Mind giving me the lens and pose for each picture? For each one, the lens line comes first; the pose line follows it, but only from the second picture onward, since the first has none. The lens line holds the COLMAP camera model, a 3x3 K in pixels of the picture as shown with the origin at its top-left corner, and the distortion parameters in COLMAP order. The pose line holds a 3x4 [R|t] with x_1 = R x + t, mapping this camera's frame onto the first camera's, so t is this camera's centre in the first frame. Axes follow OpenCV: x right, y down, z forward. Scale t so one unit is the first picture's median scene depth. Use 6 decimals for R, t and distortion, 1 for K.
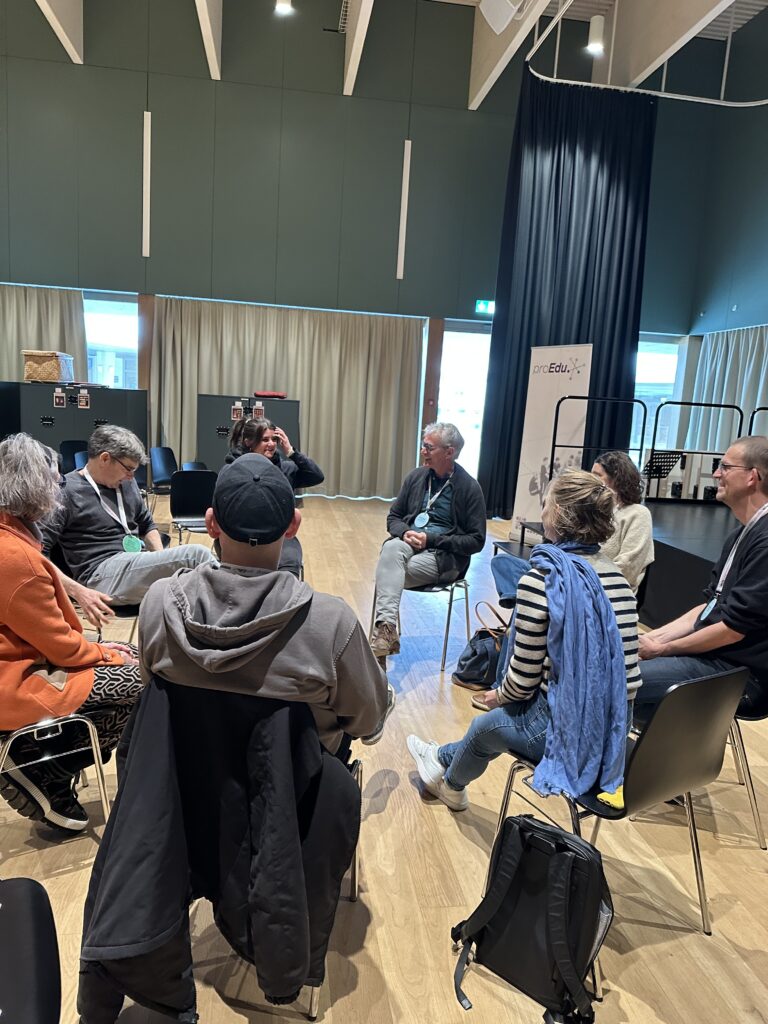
lens RADIAL K [[723.1, 0, 390.6], [0, 723.1, 519.8], [0, 0, 1]] dist [0.075689, -0.044015]
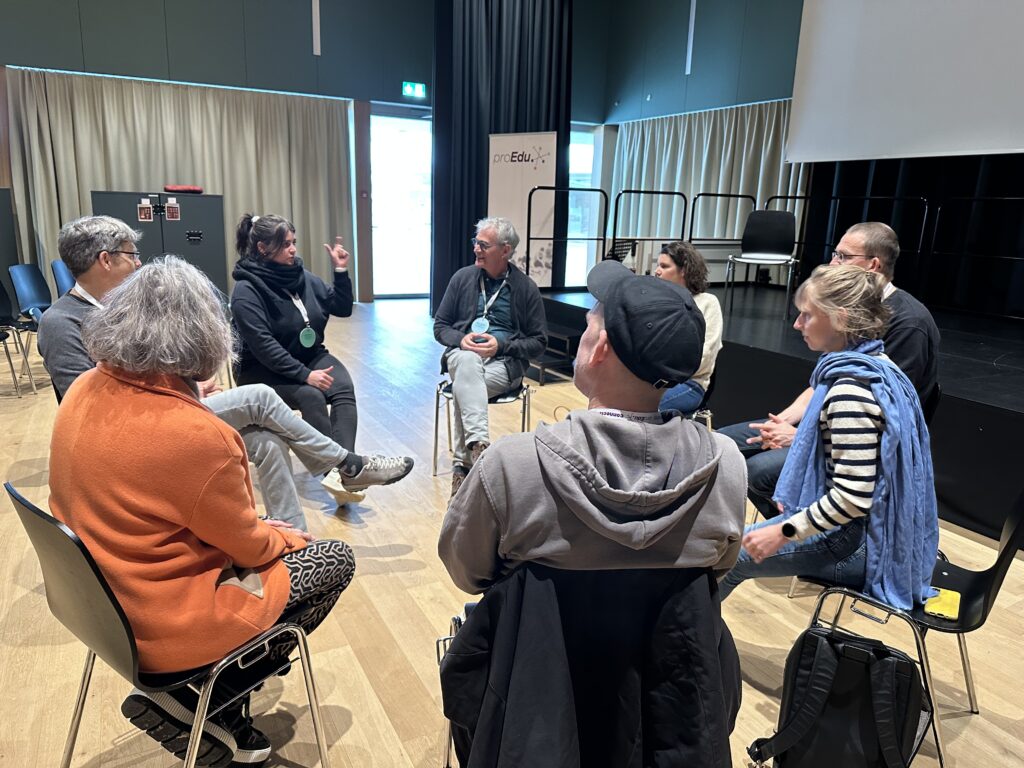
lens RADIAL K [[723.1, 0, 518.0], [0, 723.1, 382.3], [0, 0, 1]] dist [0.075689, -0.044015]
pose [[0.939439, -0.107649, 0.325372, -0.220514], [0.077341, 0.991489, 0.104728, -0.022129], [-0.333876, -0.073221, 0.939769, 0.118974]]
